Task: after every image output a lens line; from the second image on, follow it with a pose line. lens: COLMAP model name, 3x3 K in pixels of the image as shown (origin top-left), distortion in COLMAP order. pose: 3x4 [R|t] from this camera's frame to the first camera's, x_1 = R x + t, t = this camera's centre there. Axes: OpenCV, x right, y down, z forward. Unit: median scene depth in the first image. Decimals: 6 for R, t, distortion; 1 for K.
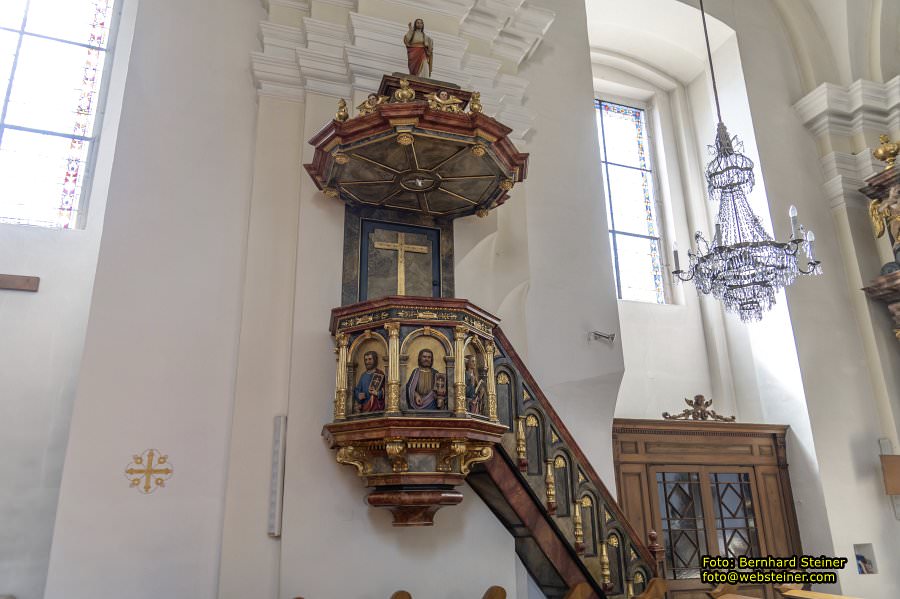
lens RADIAL K [[642.3, 0, 446.9], [0, 642.3, 306.5], [0, 0, 1]] dist [0.005138, 0.005090]
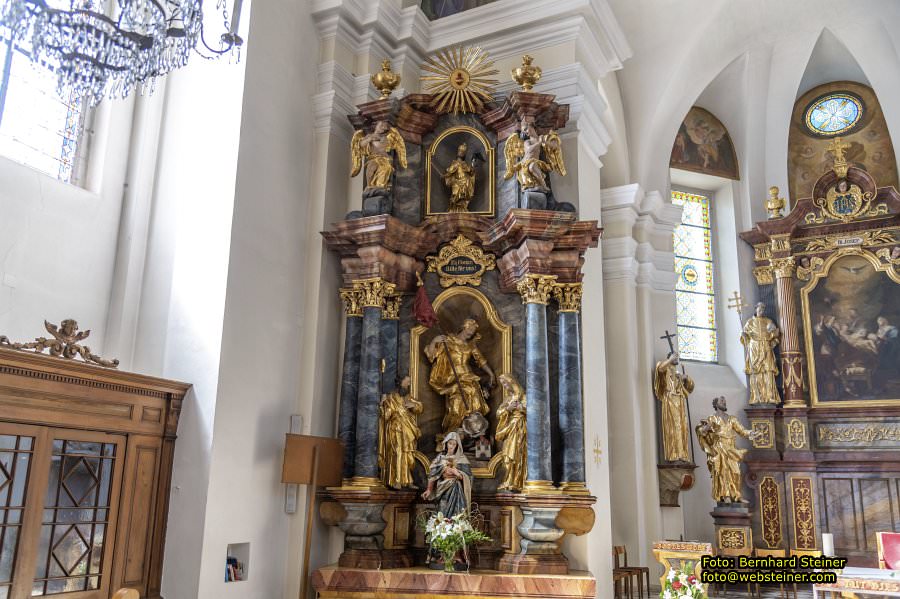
lens RADIAL K [[759.4, 0, 447.7], [0, 759.4, 299.1], [0, 0, 1]] dist [-0.039078, 0.002566]
pose [[0.718147, 0.198563, 0.666961, 0.150392], [-0.238915, 0.970523, -0.031686, 0.048976], [-0.653593, -0.136592, 0.744418, 0.188700]]
